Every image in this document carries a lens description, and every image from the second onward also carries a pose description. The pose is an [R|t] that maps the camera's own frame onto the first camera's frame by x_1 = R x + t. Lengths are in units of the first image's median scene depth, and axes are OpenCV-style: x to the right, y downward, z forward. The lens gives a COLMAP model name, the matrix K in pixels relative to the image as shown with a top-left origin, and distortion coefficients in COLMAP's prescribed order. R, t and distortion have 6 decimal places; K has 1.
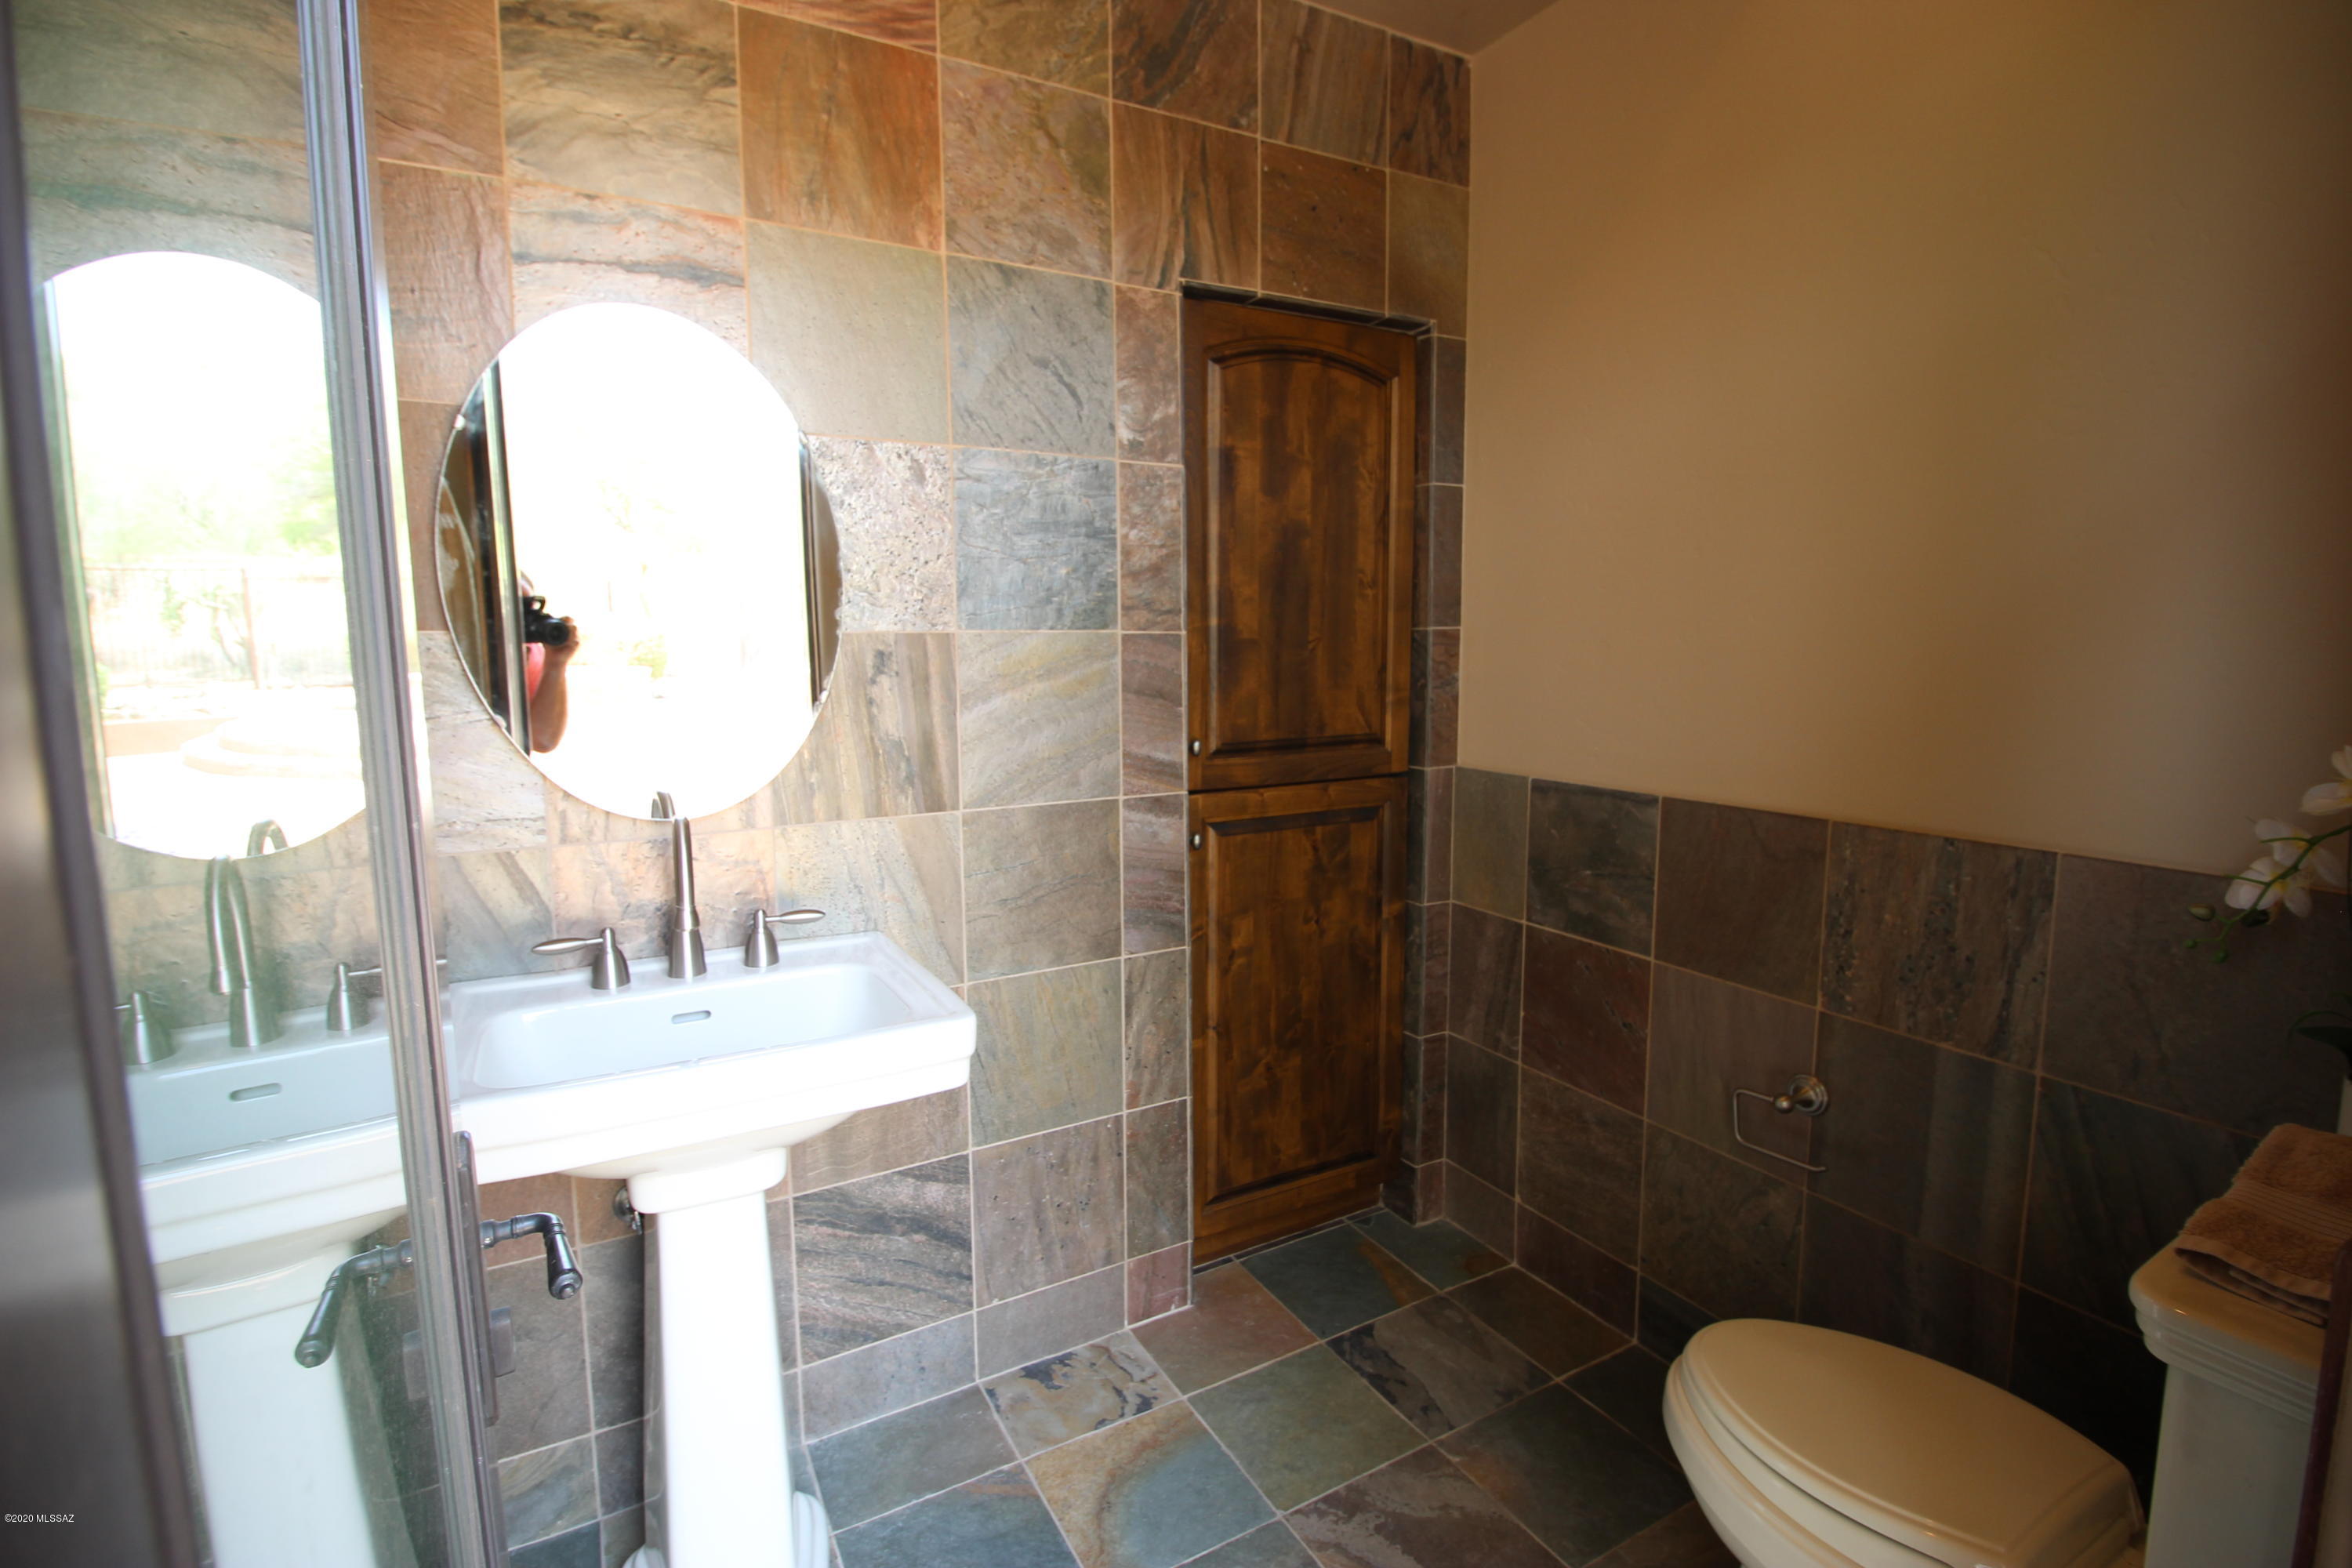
lens RADIAL K [[1079.9, 0, 1182.6], [0, 1079.9, 759.4], [0, 0, 1]] dist [-0.001411, -0.012537]
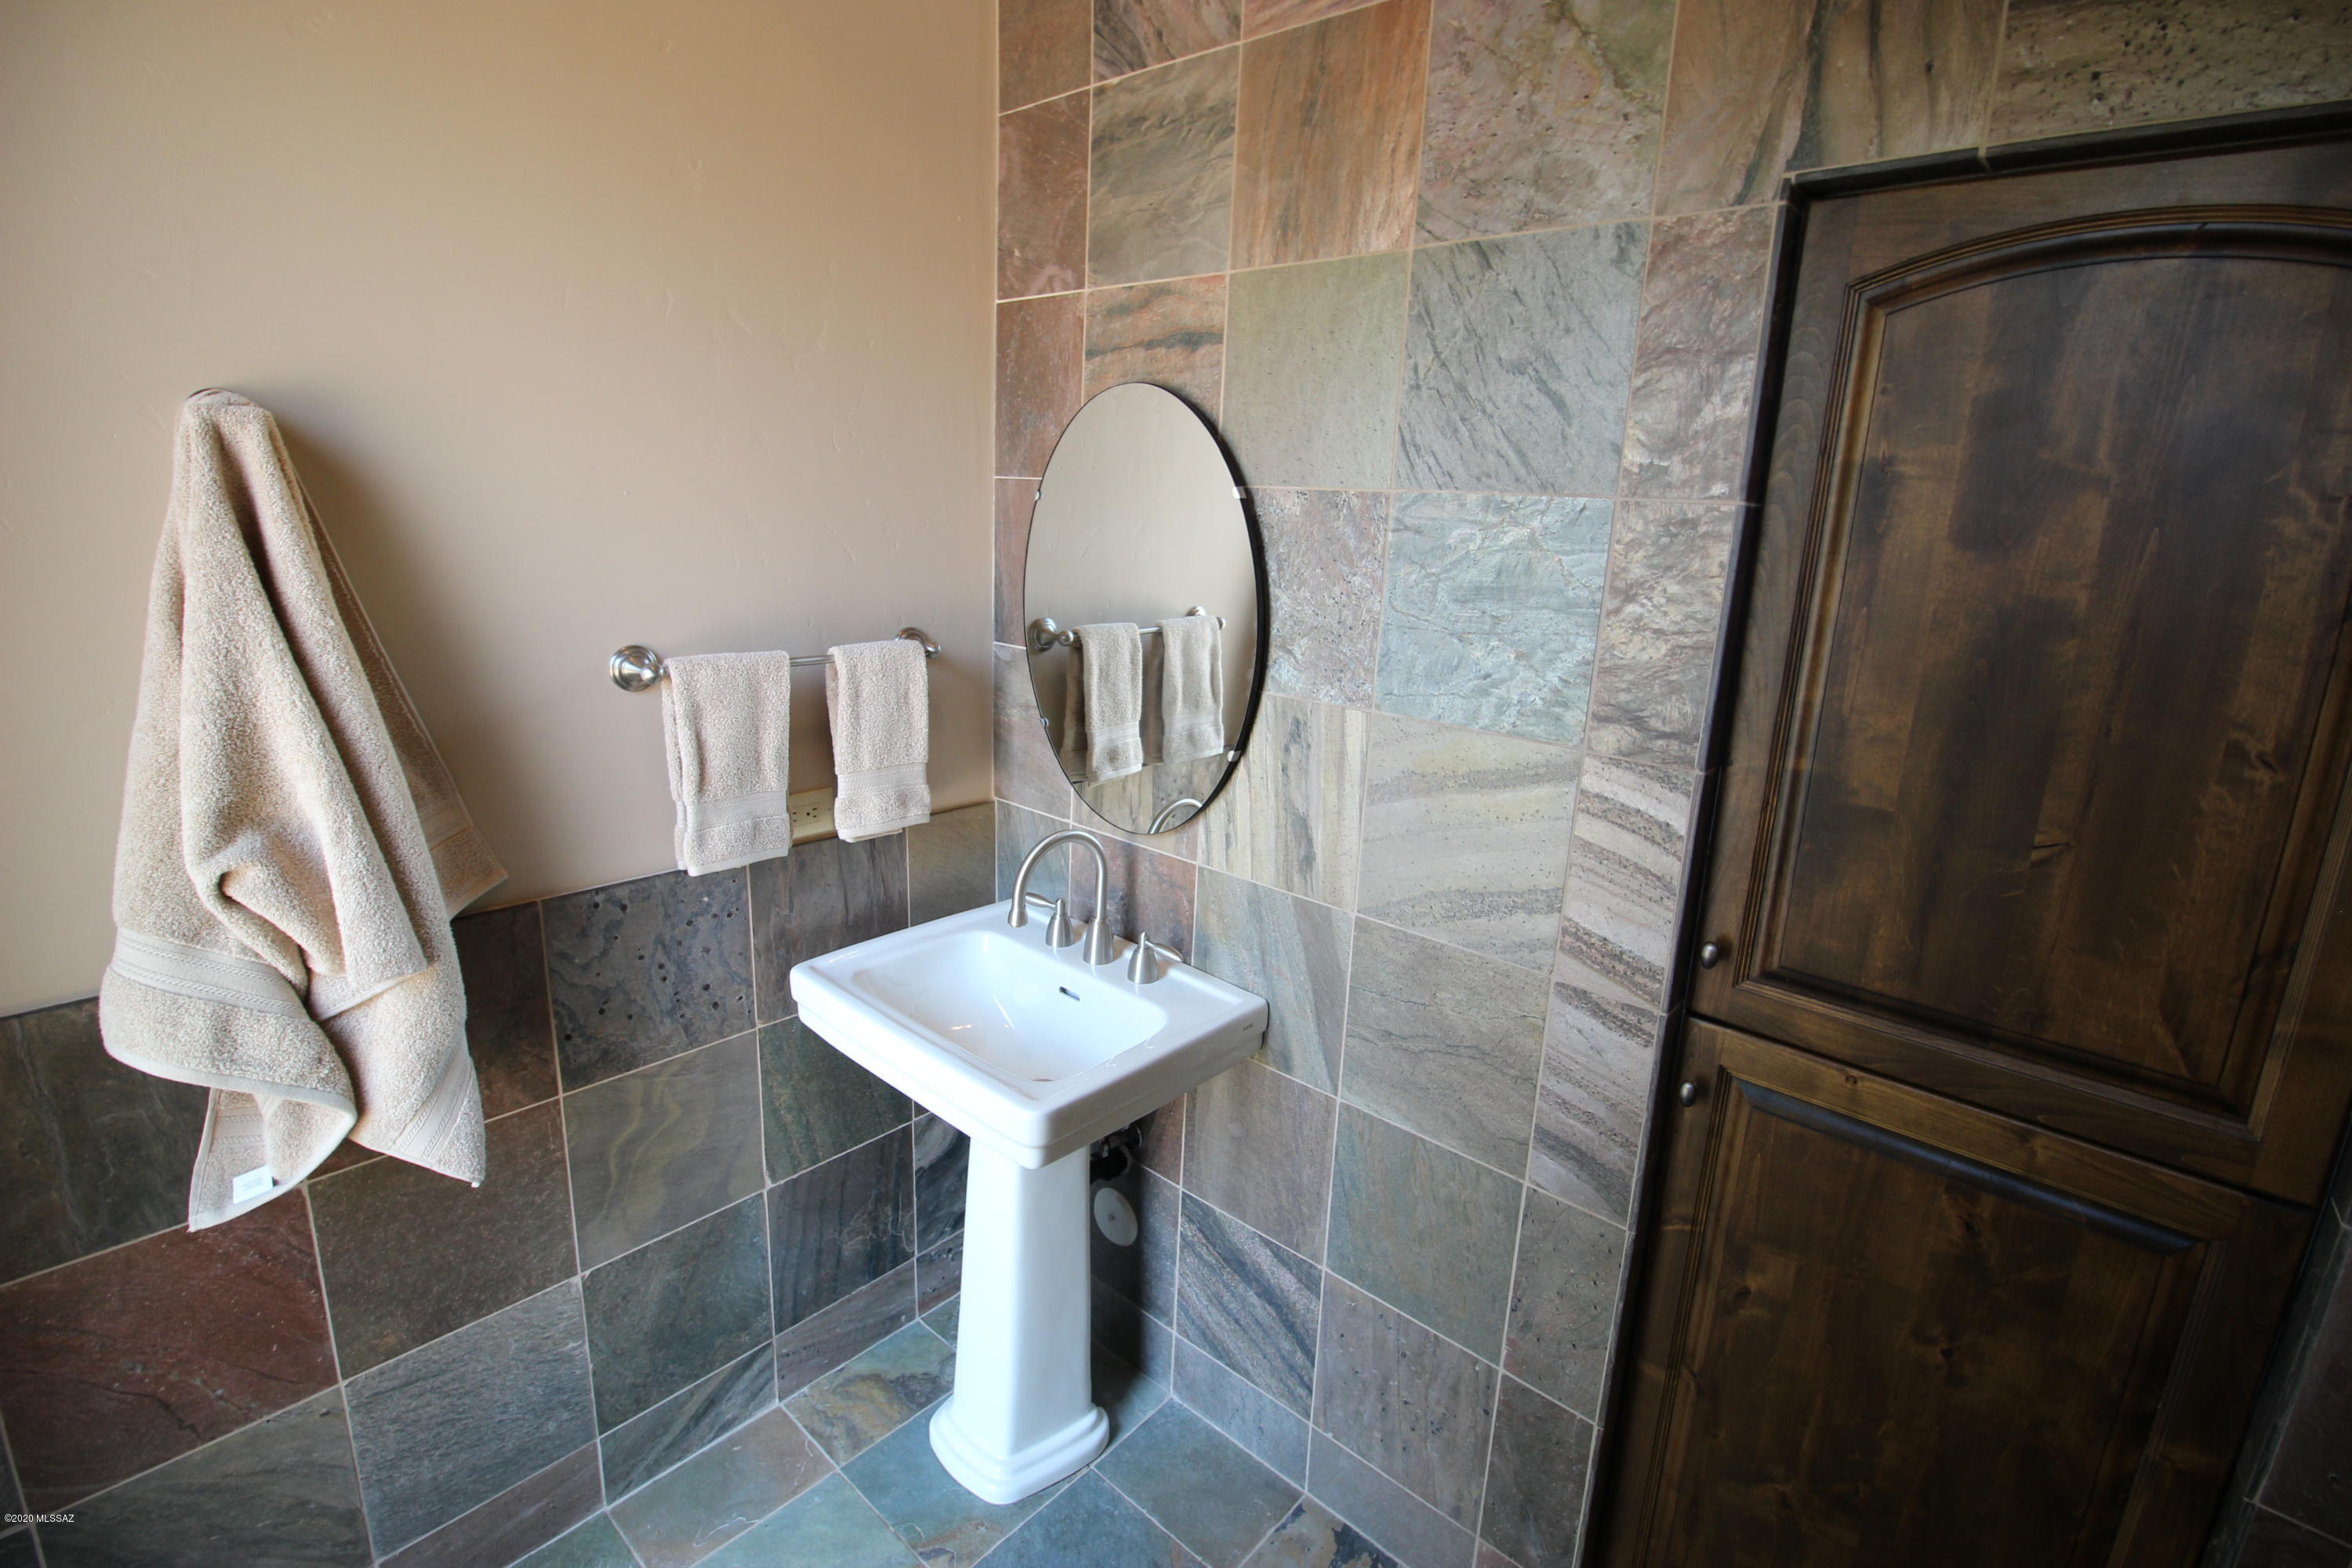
lens RADIAL K [[1079.9, 0, 1182.6], [0, 1079.9, 759.4], [0, 0, 1]] dist [-0.001411, -0.012537]
pose [[0.329883, 0.235242, -0.914242, 0.465660], [-0.151457, 0.969098, 0.194707, -0.200006], [0.931793, 0.074238, 0.355318, 0.504027]]
